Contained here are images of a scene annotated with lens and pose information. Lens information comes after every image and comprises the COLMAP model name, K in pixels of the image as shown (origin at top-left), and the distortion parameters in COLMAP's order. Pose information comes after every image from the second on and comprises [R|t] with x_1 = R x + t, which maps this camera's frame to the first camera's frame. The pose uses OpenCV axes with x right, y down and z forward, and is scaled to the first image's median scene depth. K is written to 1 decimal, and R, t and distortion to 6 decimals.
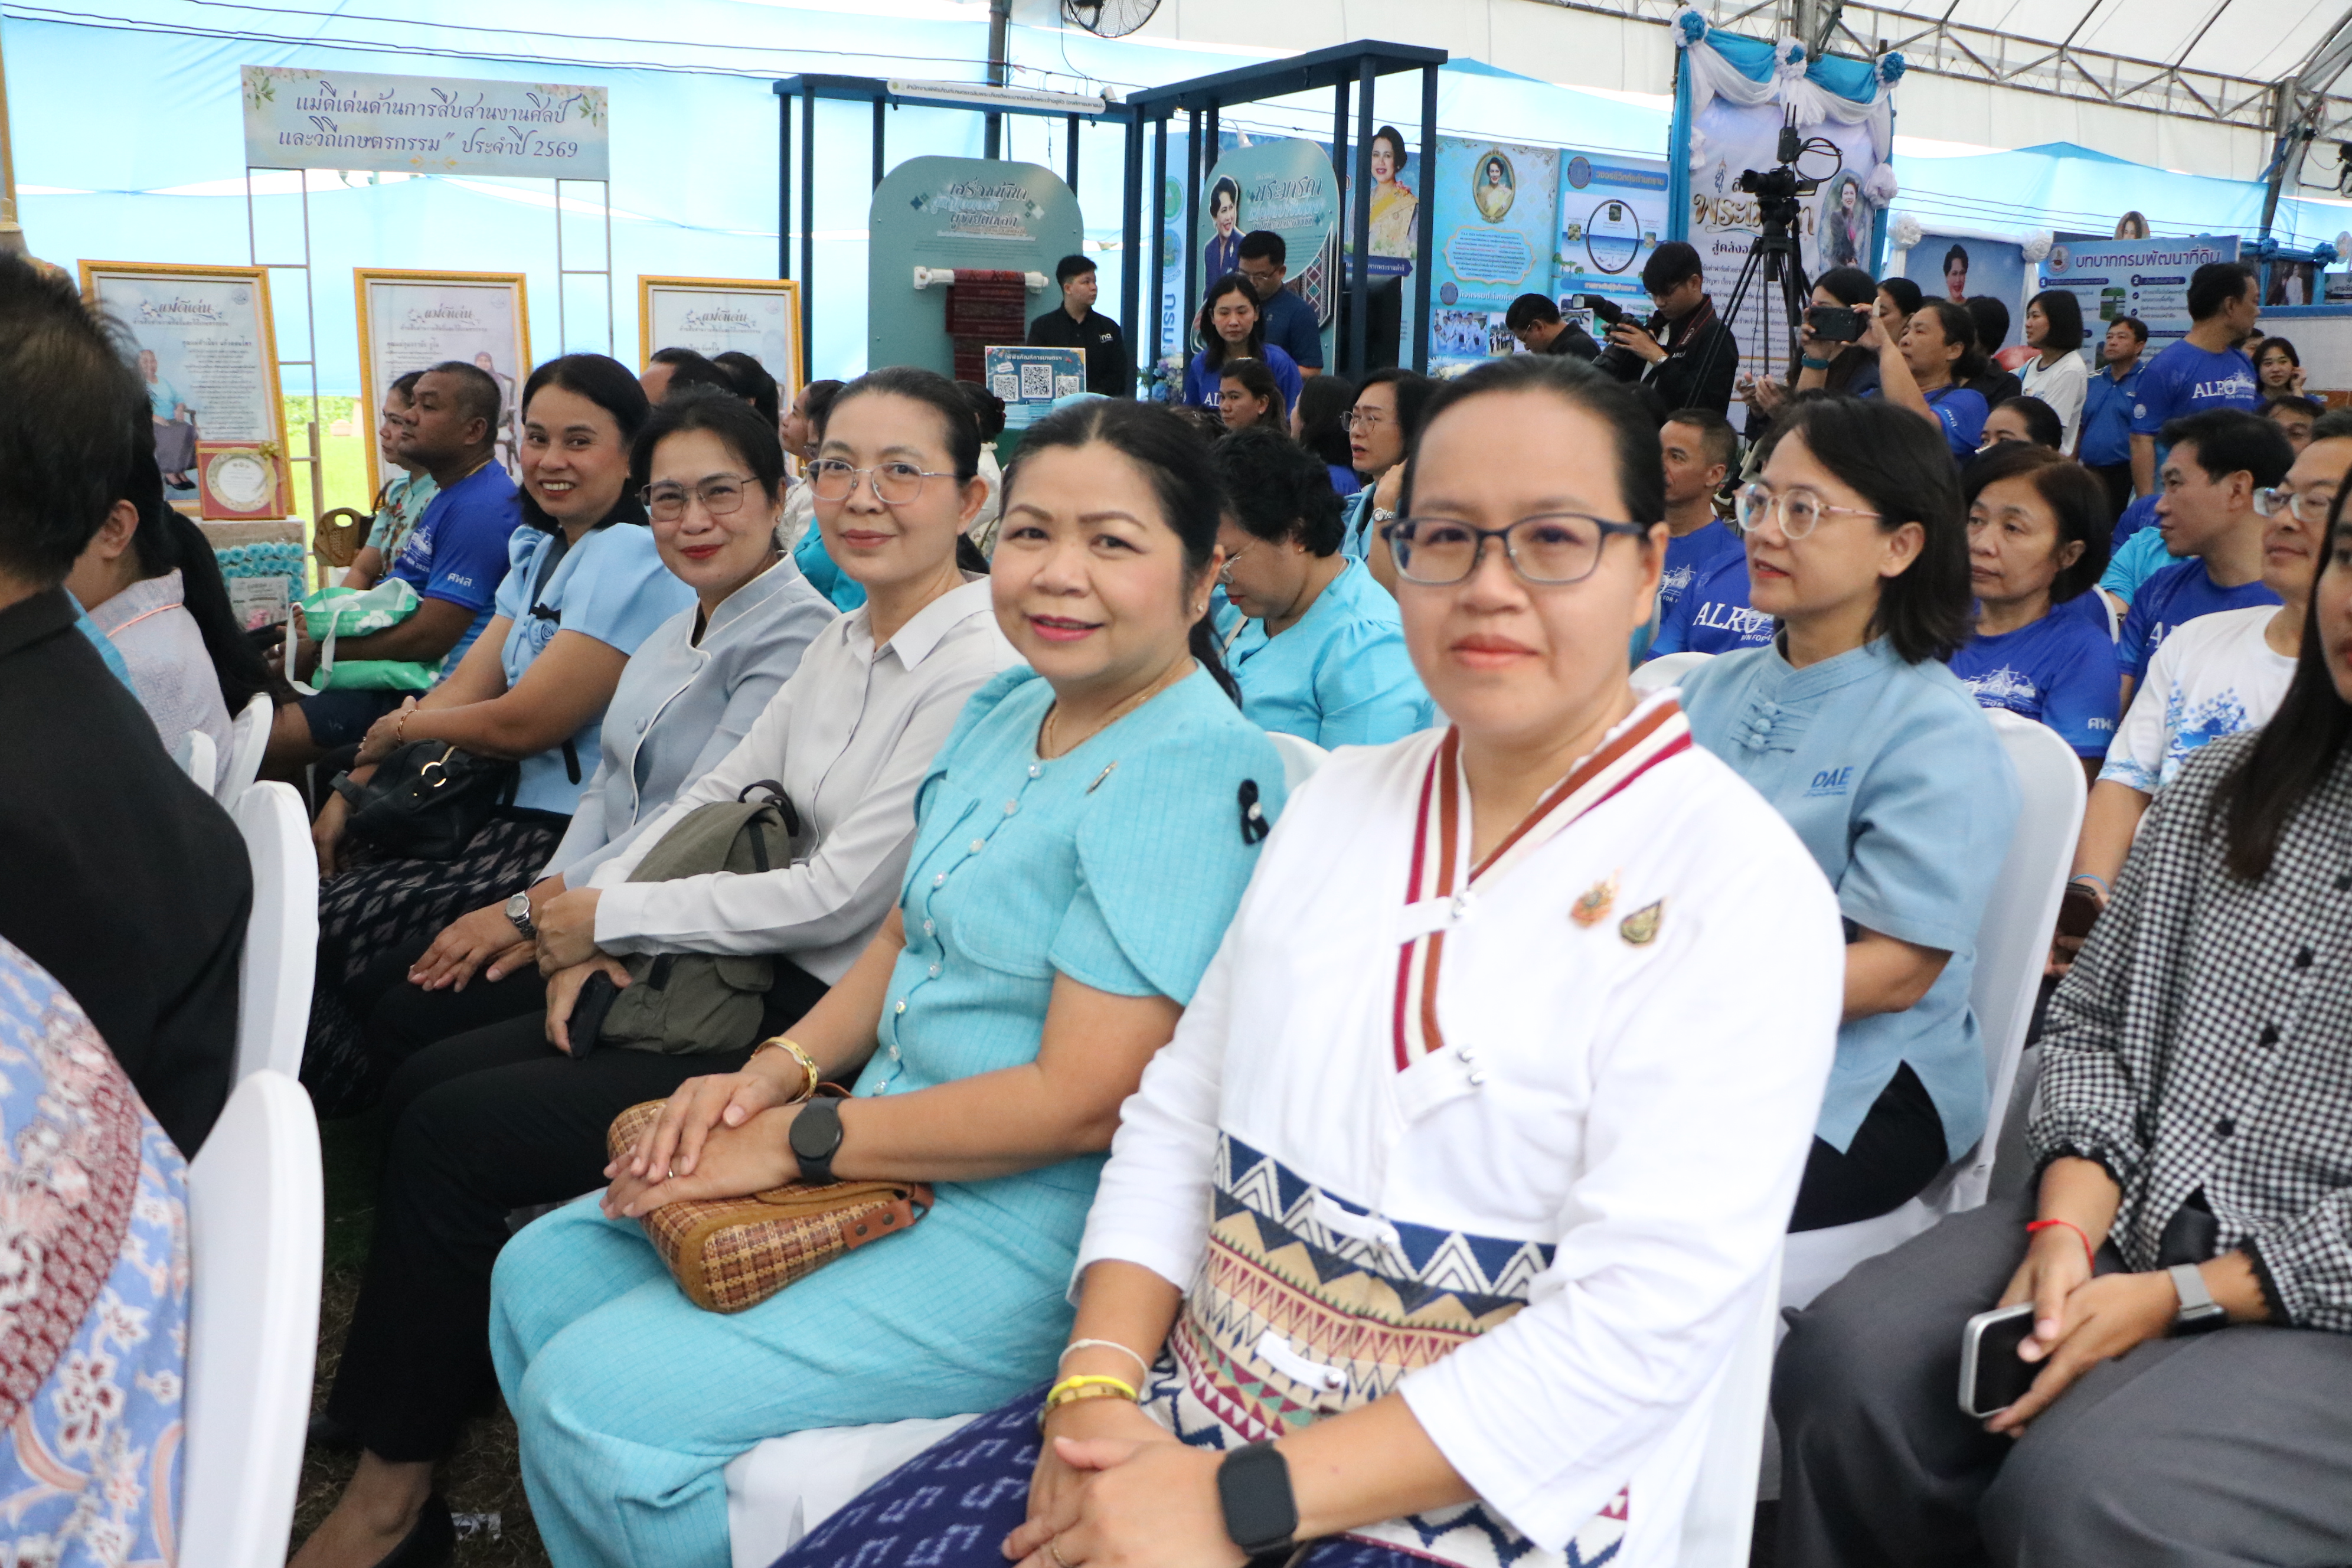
lens RADIAL K [[1934.1, 0, 1167.9], [0, 1934.1, 778.1], [0, 0, 1]] dist [-0.184972, 0.164356]
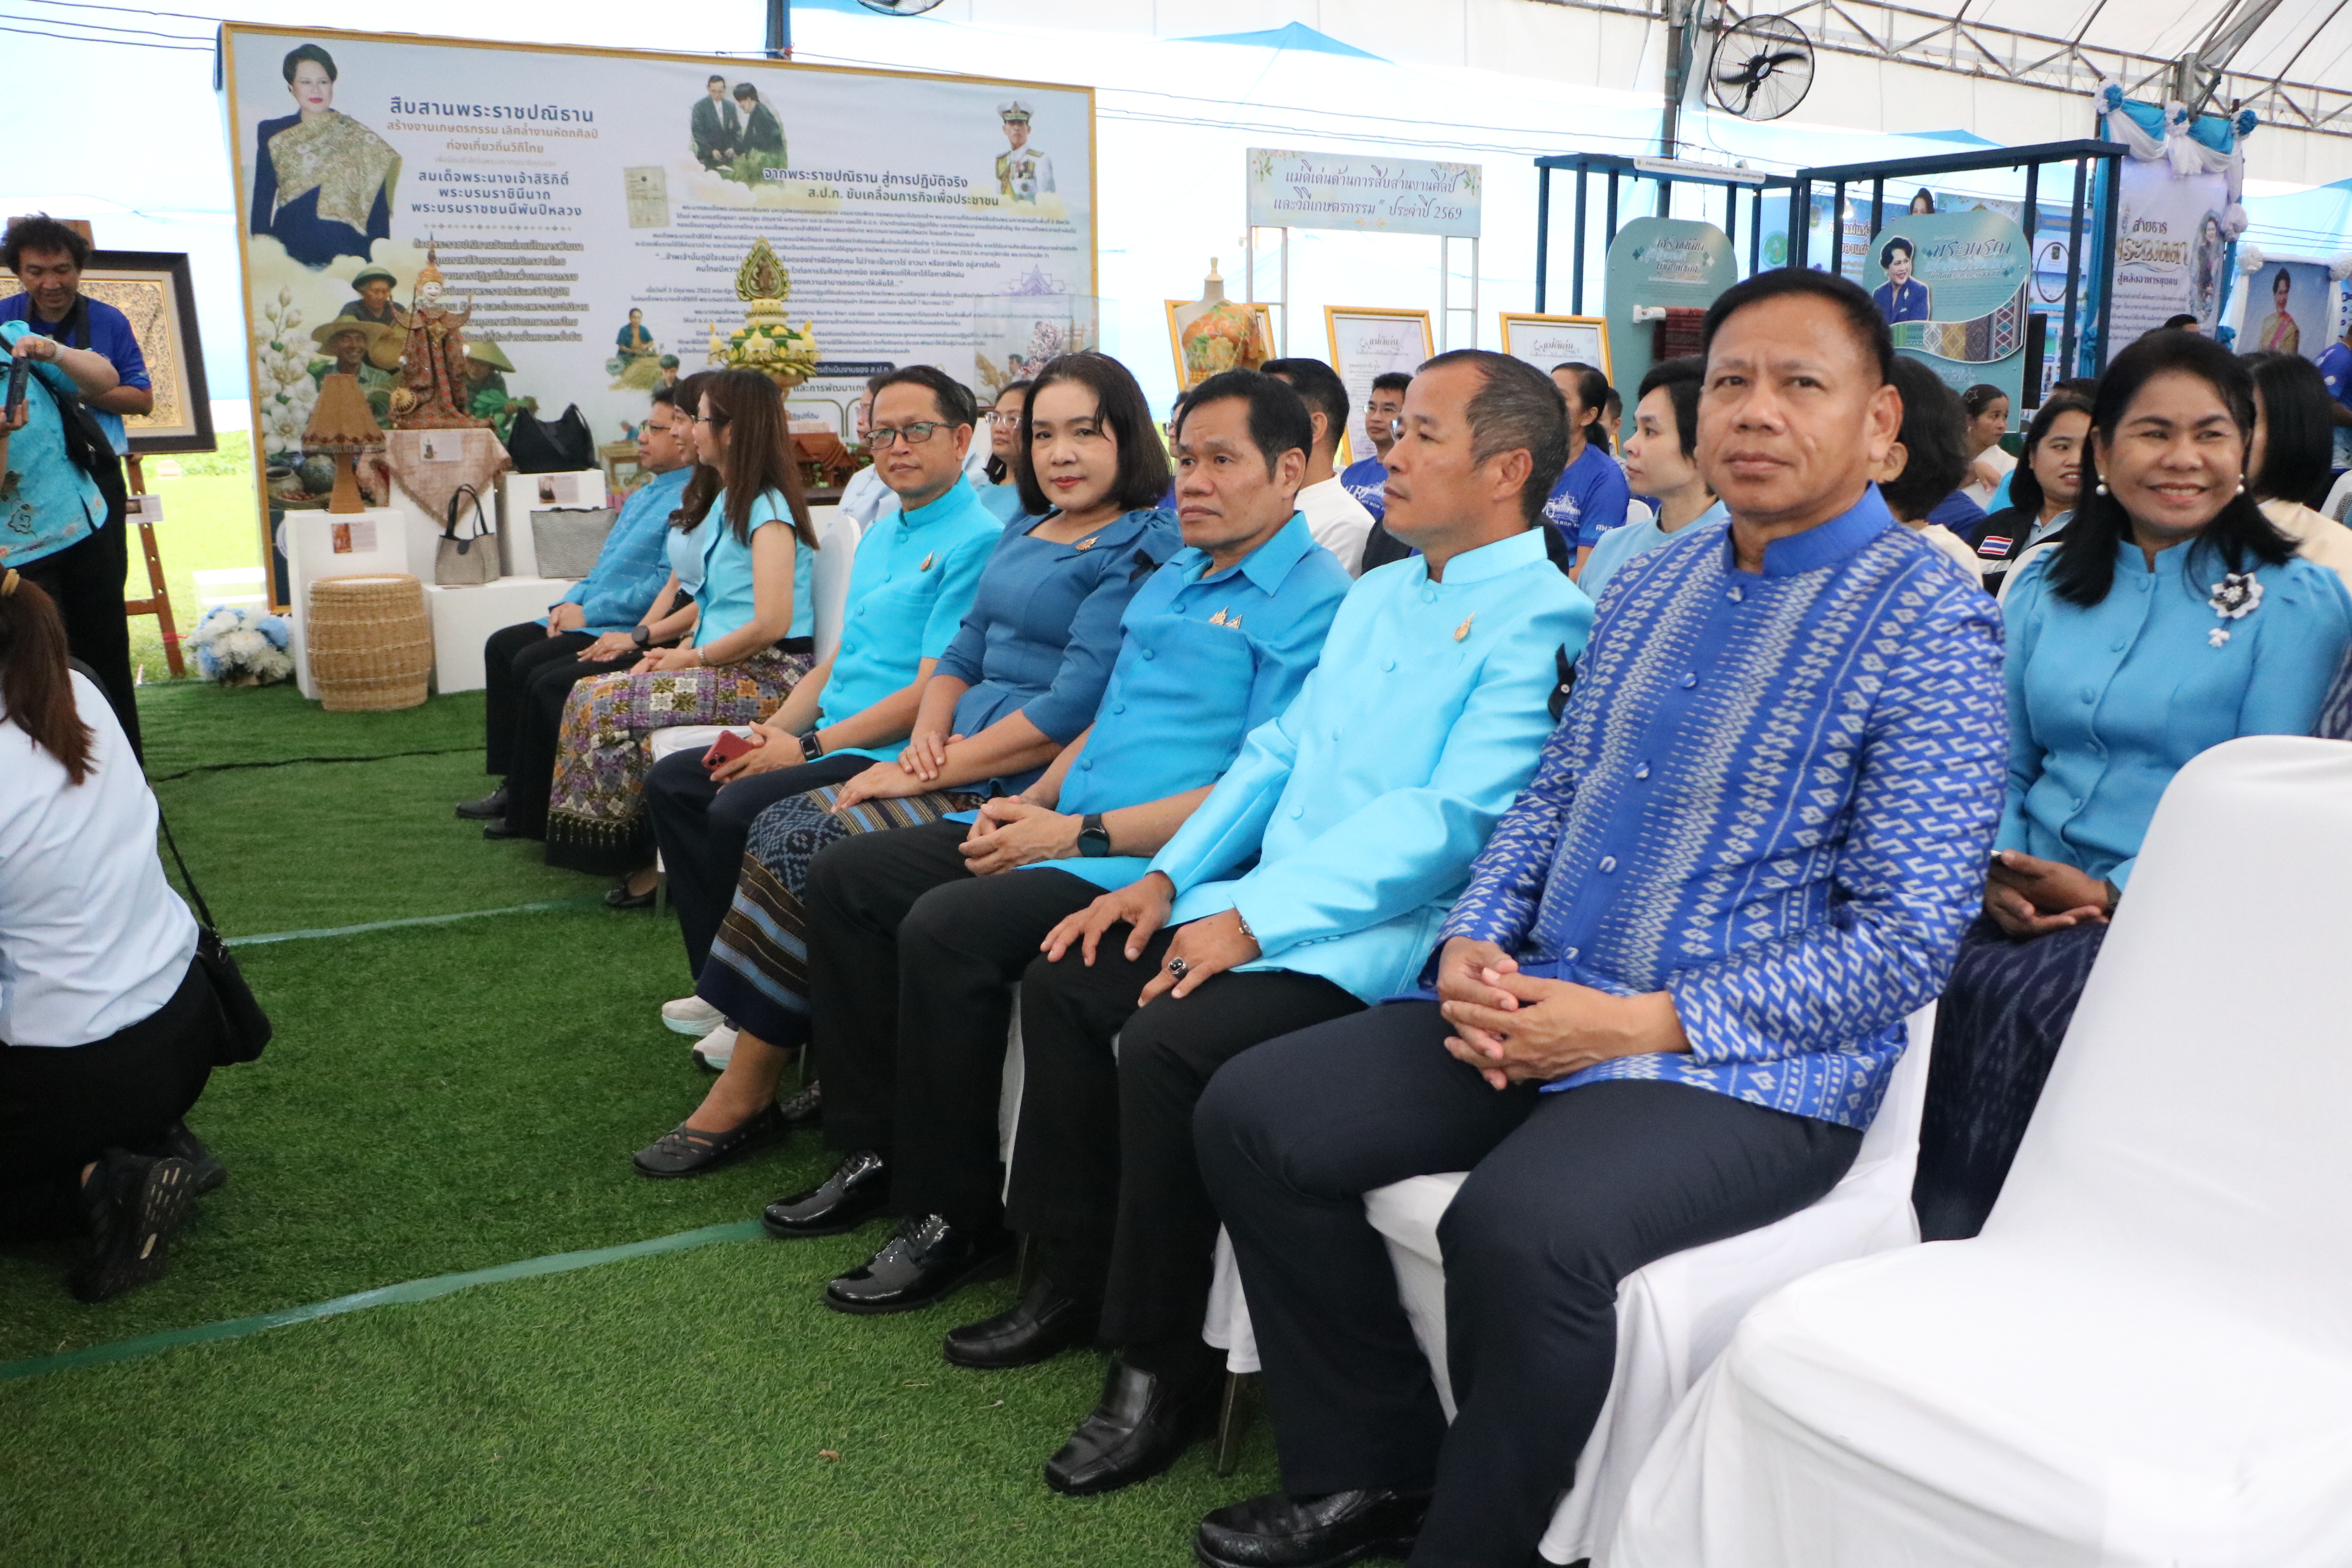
lens RADIAL K [[1915.1, 0, 1176.0], [0, 1915.1, 784.0], [0, 0, 1]] dist [-0.172620, 0.159355]
pose [[0.999366, -0.027401, 0.022724, -0.455348], [0.027472, 0.999619, -0.002828, 0.042083], [-0.022638, 0.003450, 0.999738, -0.227327]]
